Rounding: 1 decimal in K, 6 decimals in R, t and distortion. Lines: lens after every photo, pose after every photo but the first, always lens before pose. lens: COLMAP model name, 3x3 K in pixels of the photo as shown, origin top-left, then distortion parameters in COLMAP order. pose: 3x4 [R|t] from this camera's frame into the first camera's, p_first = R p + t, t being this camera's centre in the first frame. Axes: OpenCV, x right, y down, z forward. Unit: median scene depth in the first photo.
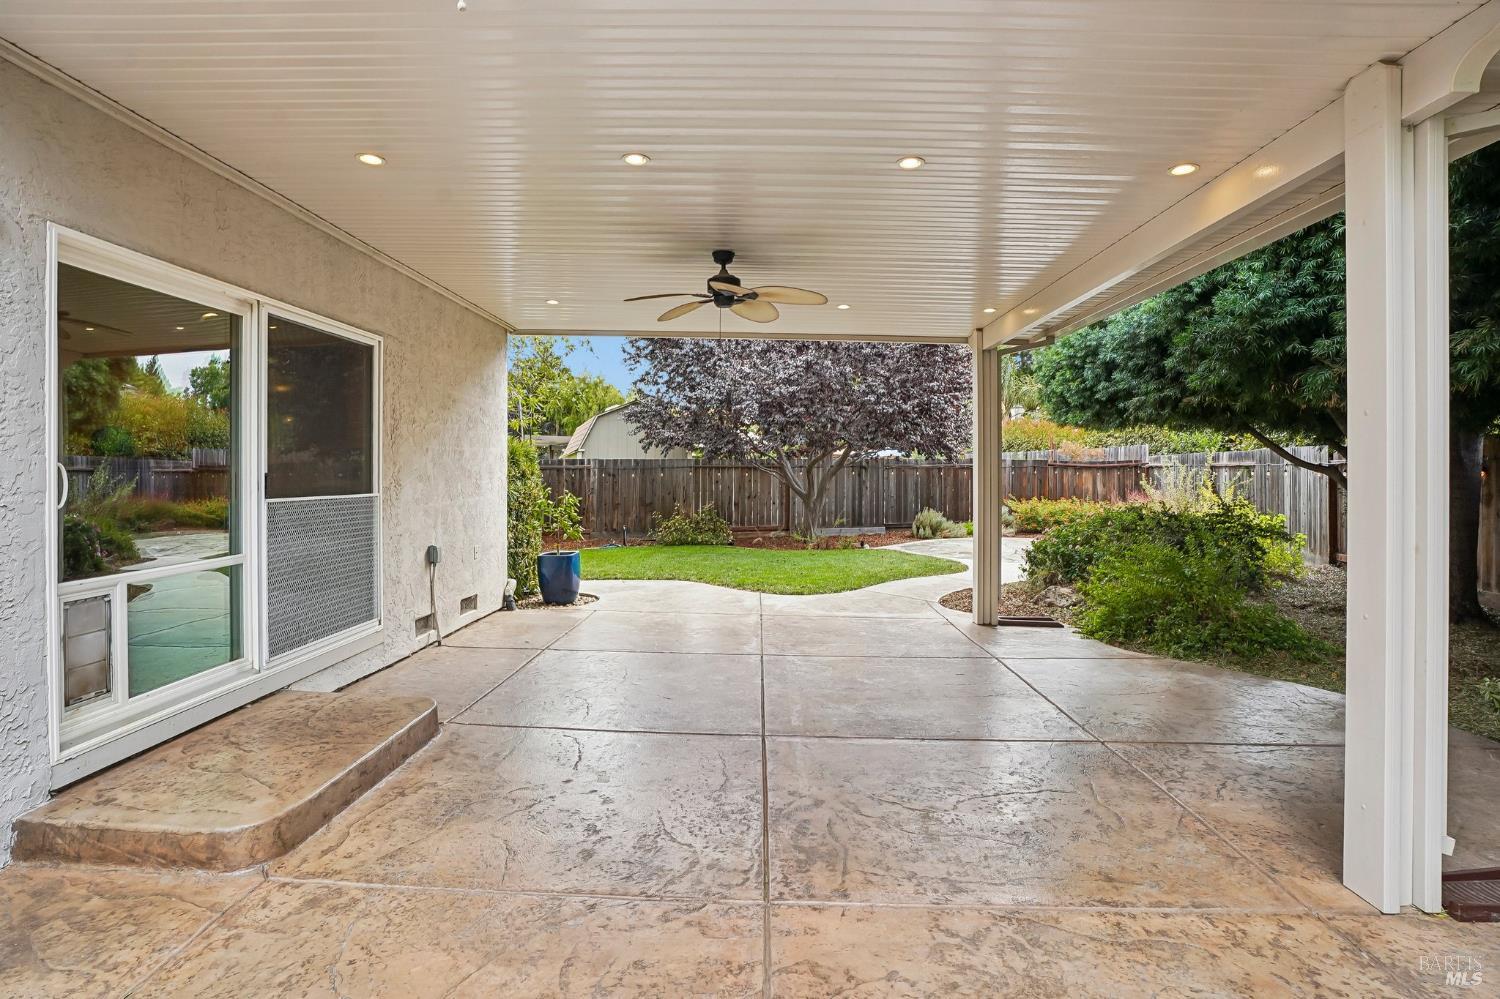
lens RADIAL K [[736.7, 0, 749.8], [0, 736.7, 471.7], [0, 0, 1]] dist [-0.000762, -0.000109]
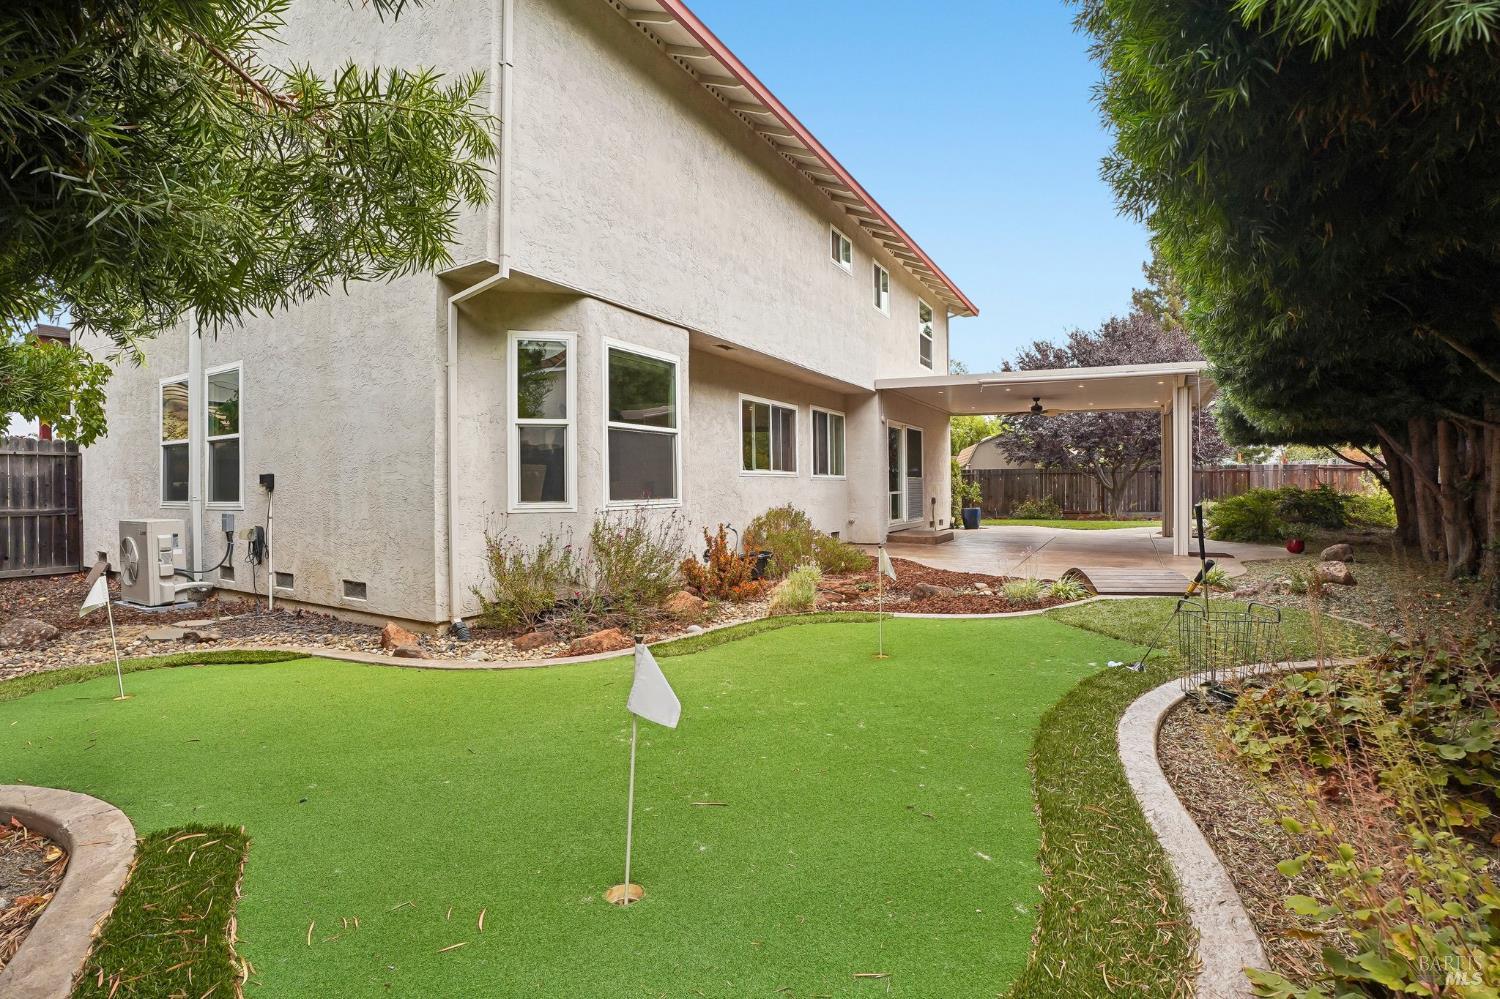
lens RADIAL K [[792.8, 0, 750.0], [0, 792.8, 499.5], [0, 0, 1]] dist [-0.000416, -0.000025]
pose [[0.902245, -0.003547, -0.431210, 0.114246], [0.007512, 0.999944, 0.007492, 0.036706], [0.431159, -0.009998, 0.902221, -0.944276]]
